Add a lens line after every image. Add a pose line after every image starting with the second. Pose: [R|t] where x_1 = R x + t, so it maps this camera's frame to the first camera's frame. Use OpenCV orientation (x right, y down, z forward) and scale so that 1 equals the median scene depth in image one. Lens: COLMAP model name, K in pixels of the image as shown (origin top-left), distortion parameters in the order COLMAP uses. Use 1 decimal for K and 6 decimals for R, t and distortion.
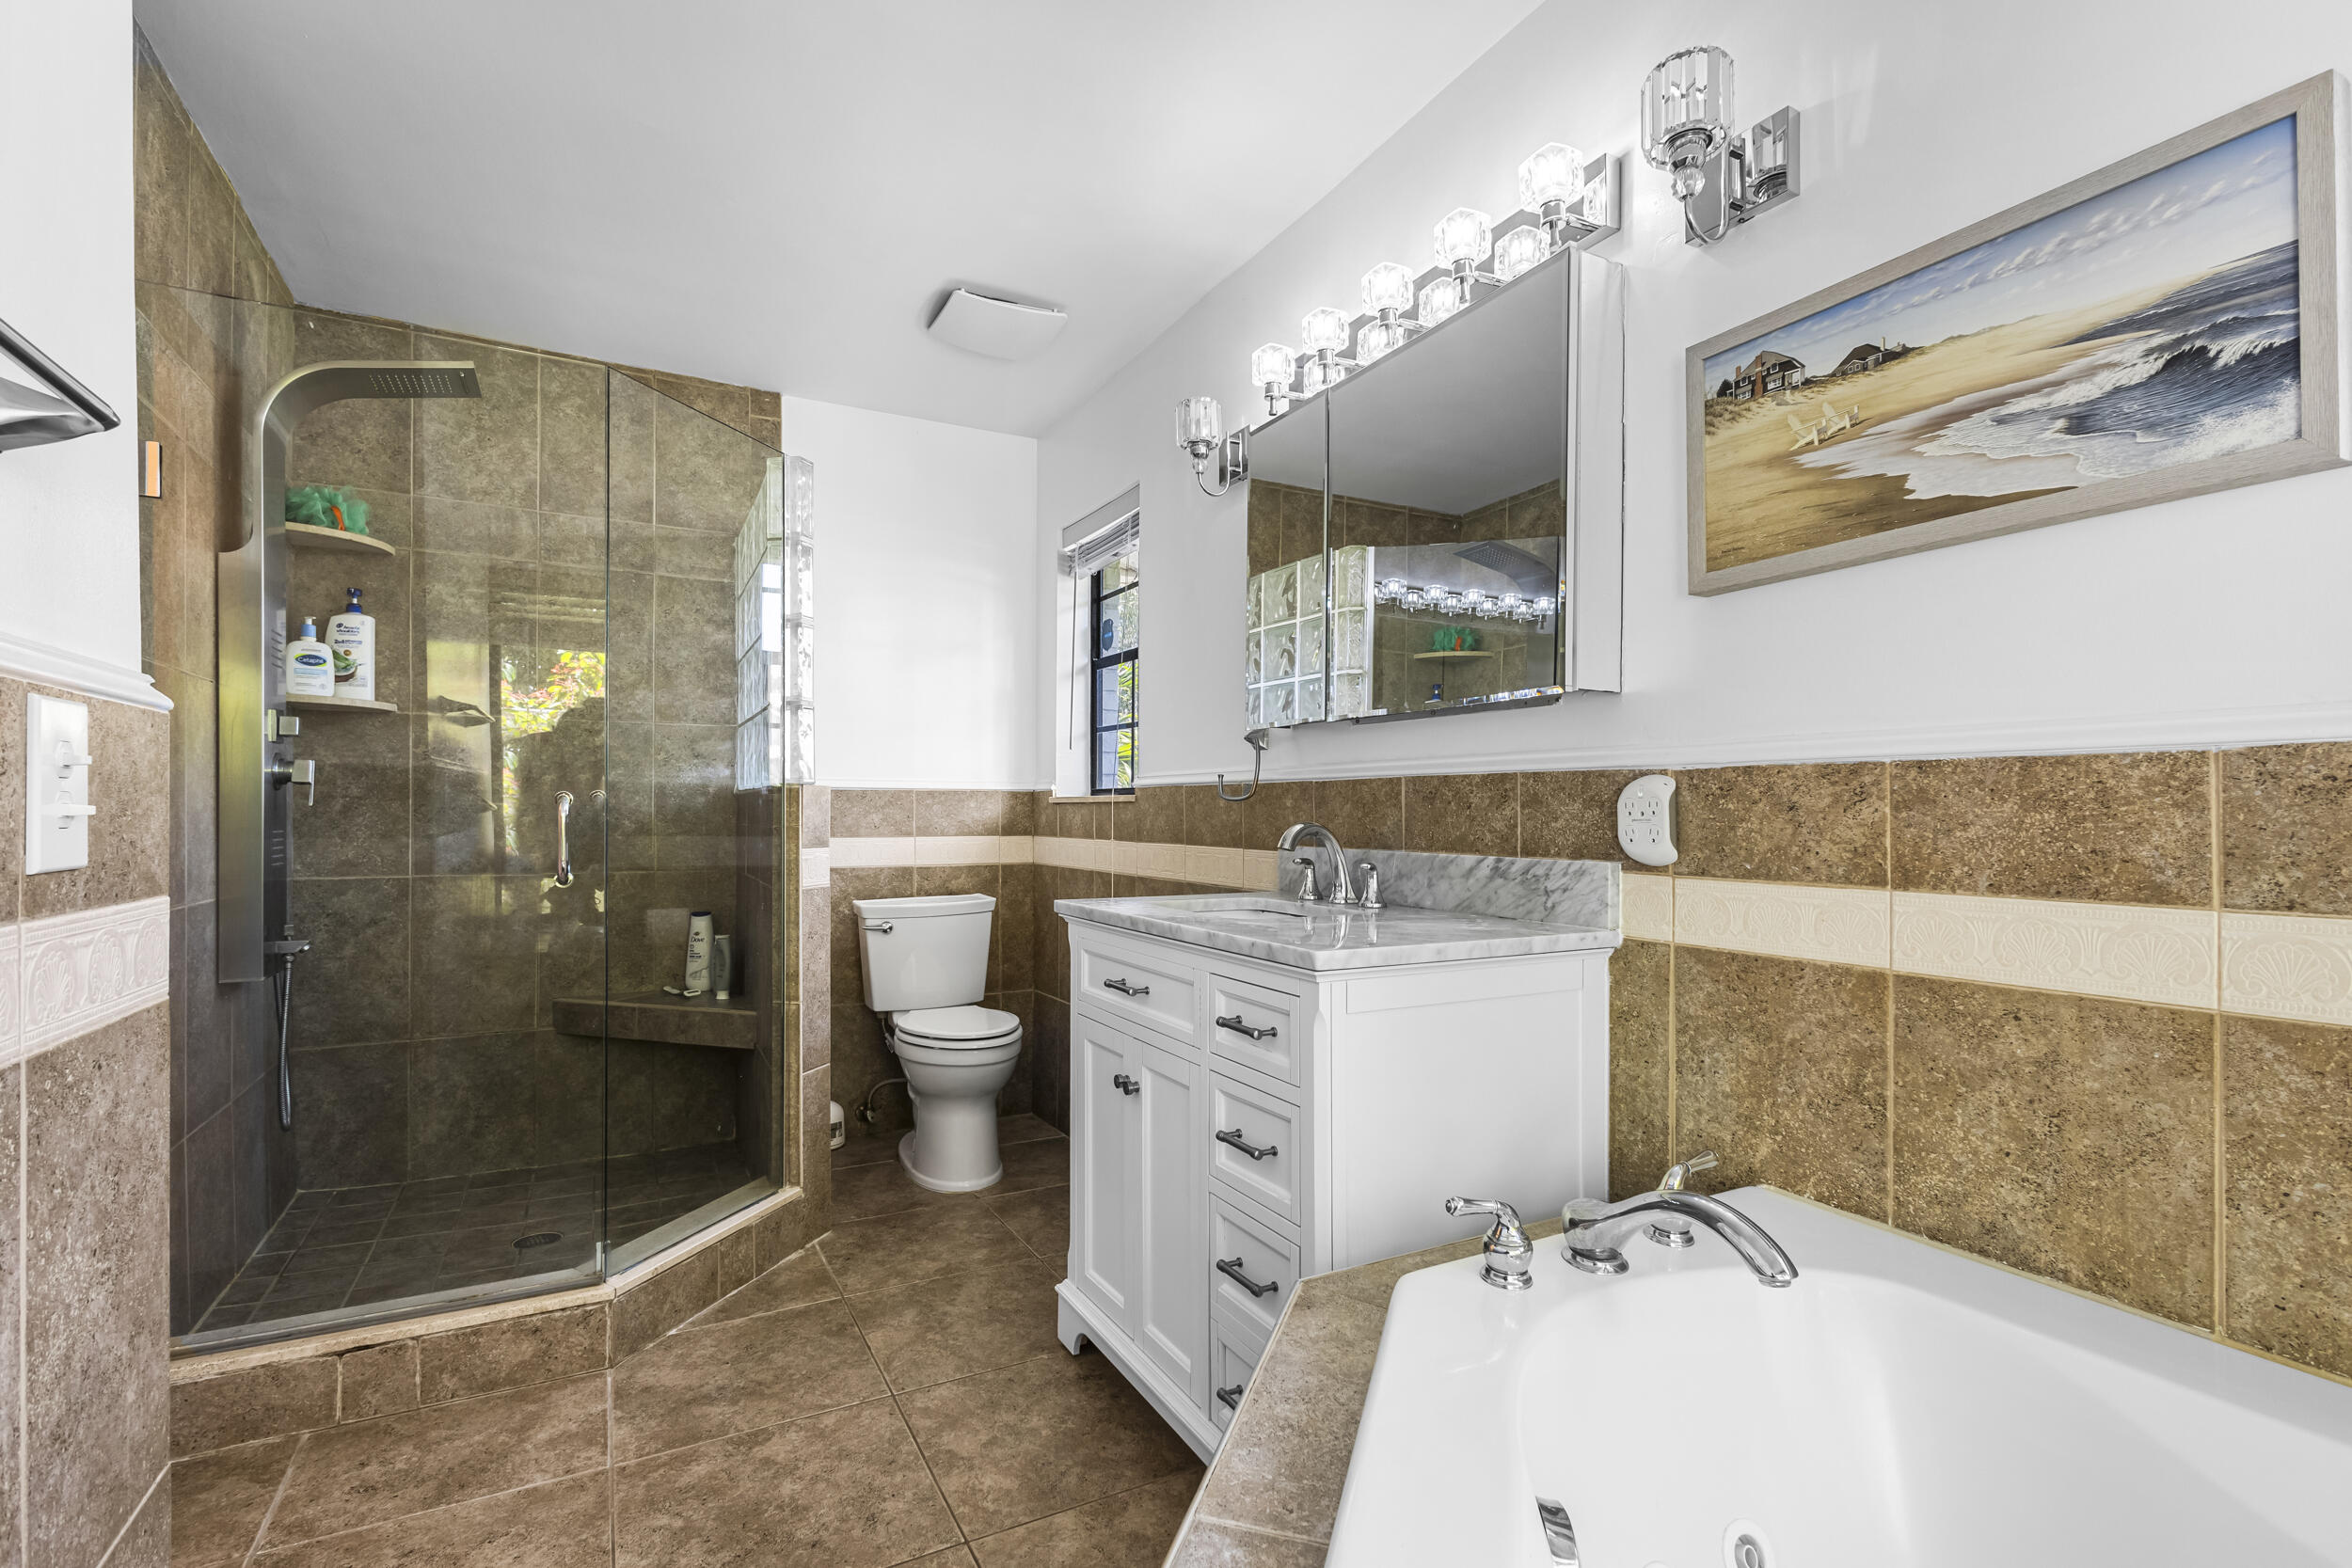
lens RADIAL K [[1092.1, 0, 1170.2], [0, 1092.1, 809.0], [0, 0, 1]] dist [0.006127, -0.000091]
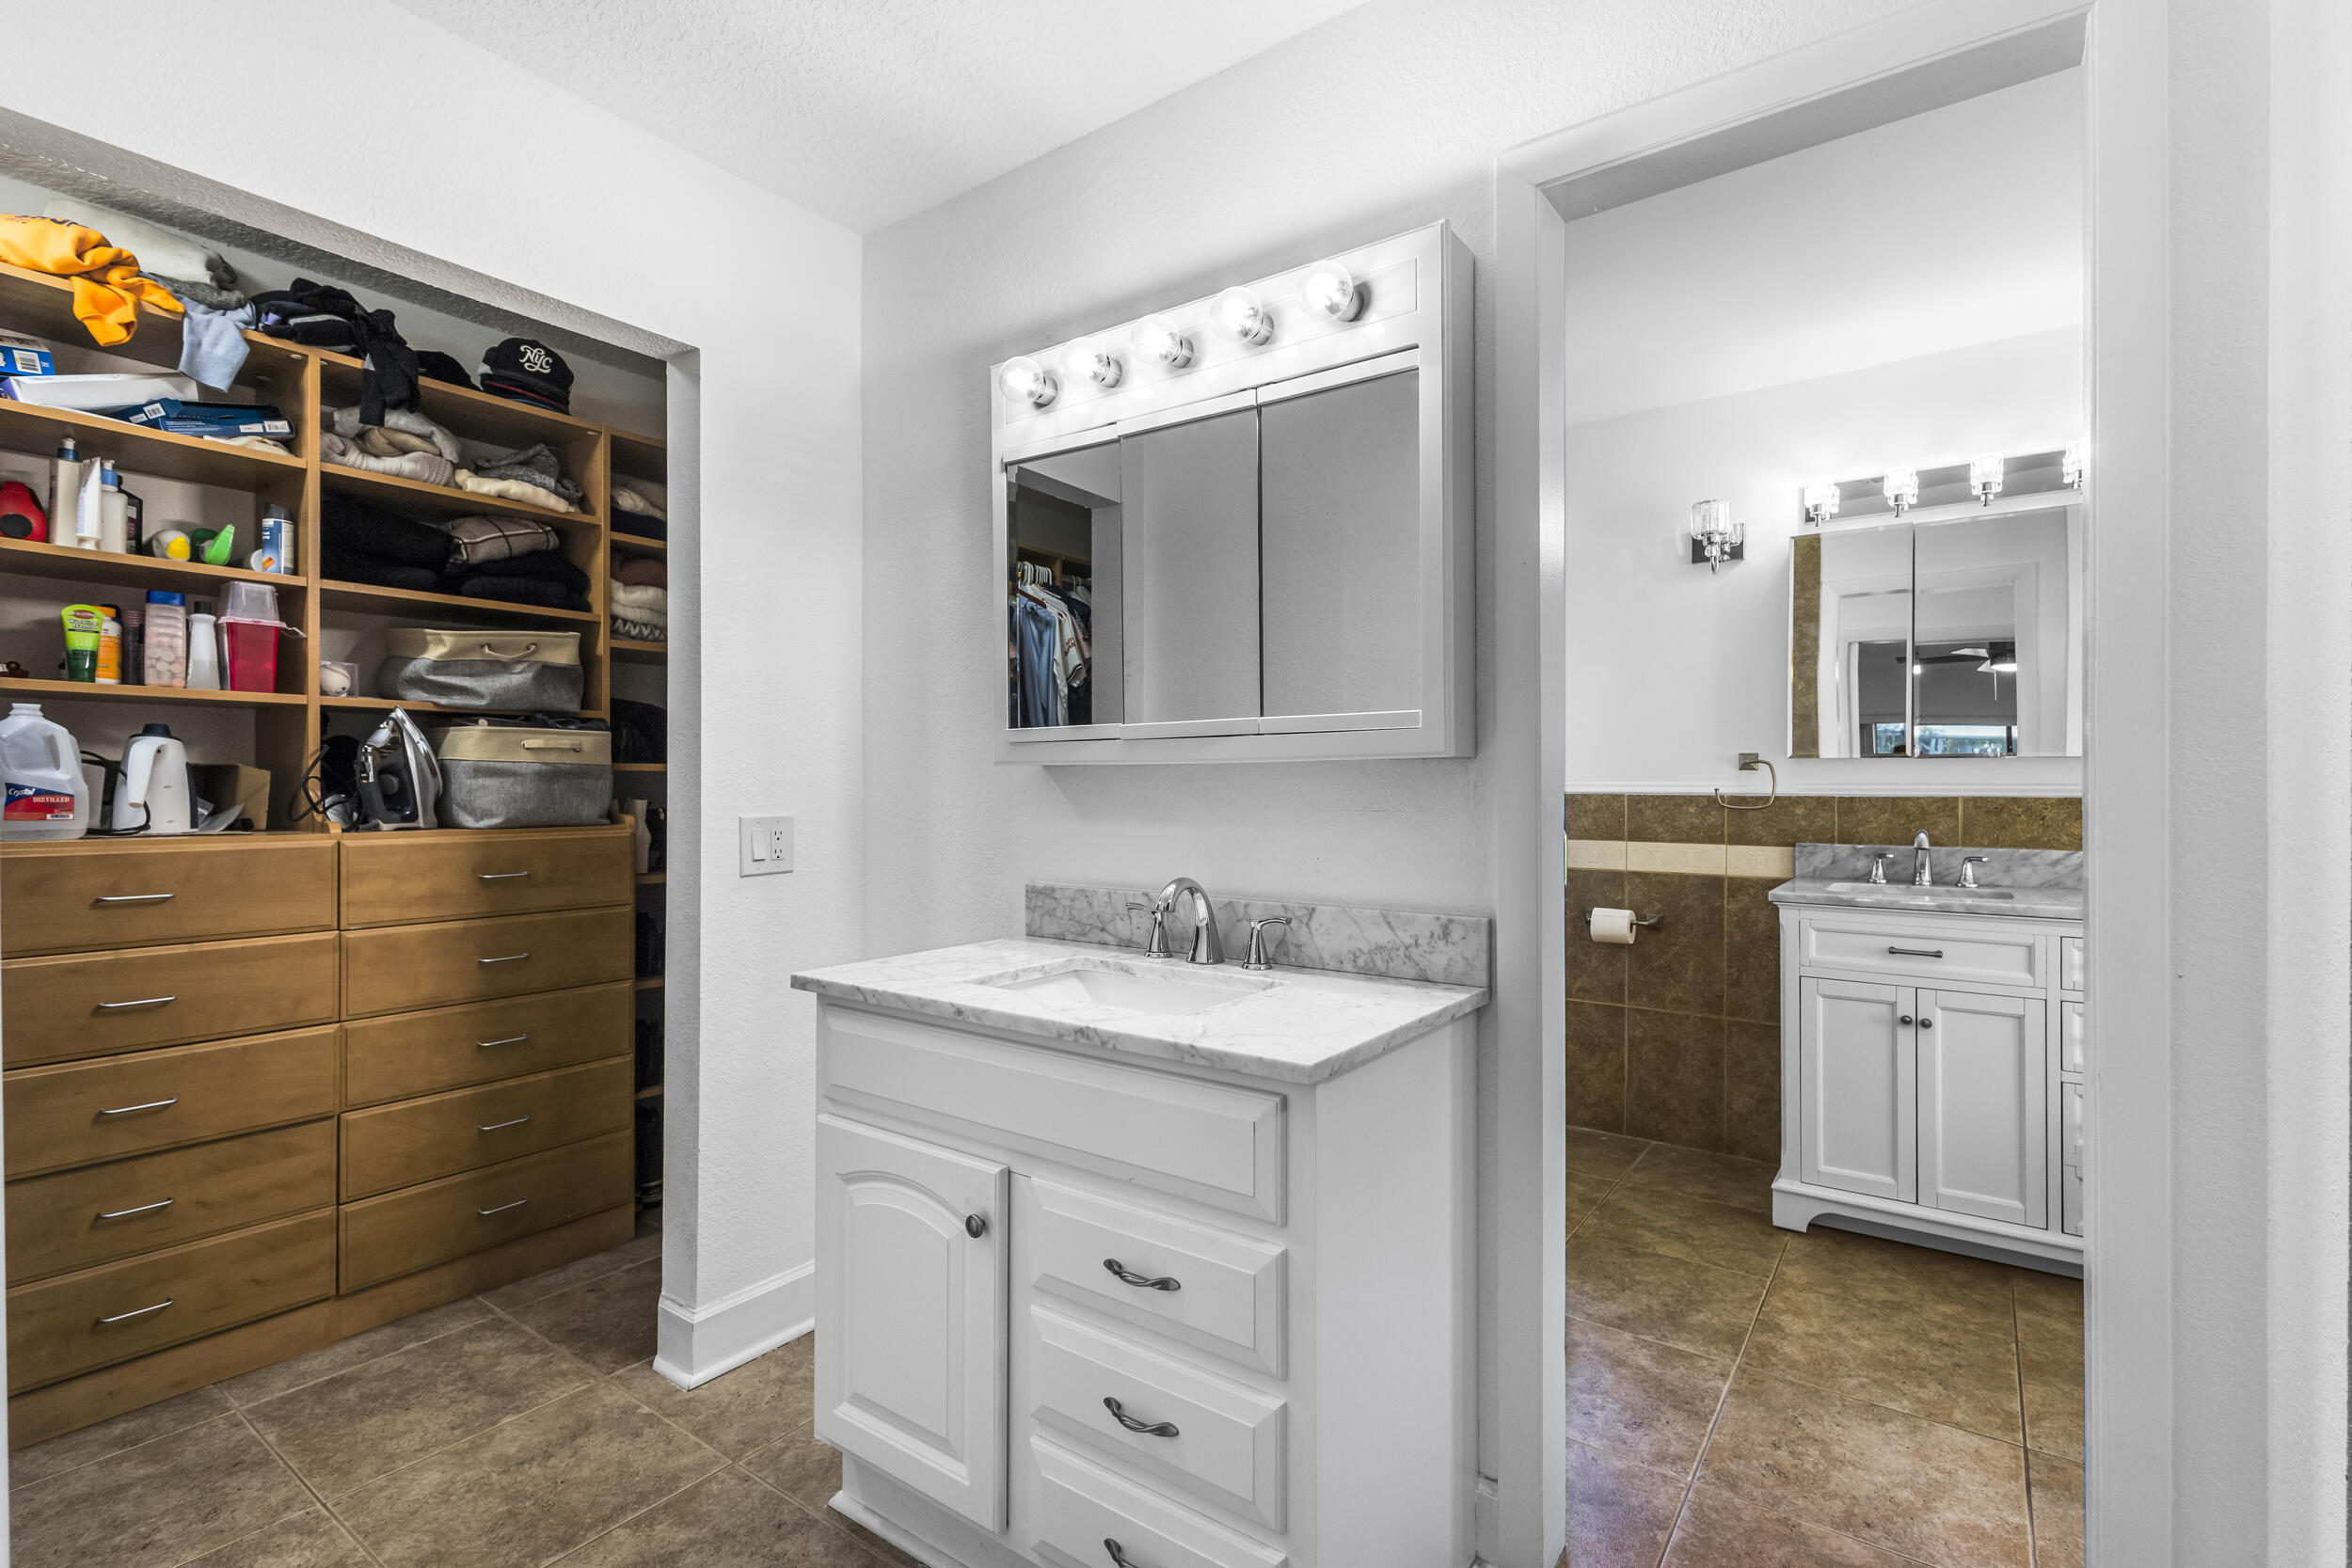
lens RADIAL K [[1092.1, 0, 1166.1], [0, 1092.1, 778.5], [0, 0, 1]] dist [0.006127, -0.000091]
pose [[0.900646, -0.000574, 0.434553, -1.488711], [-0.000461, 0.999997, 0.002275, -0.061399], [-0.434553, -0.002249, 0.900643, 0.150001]]
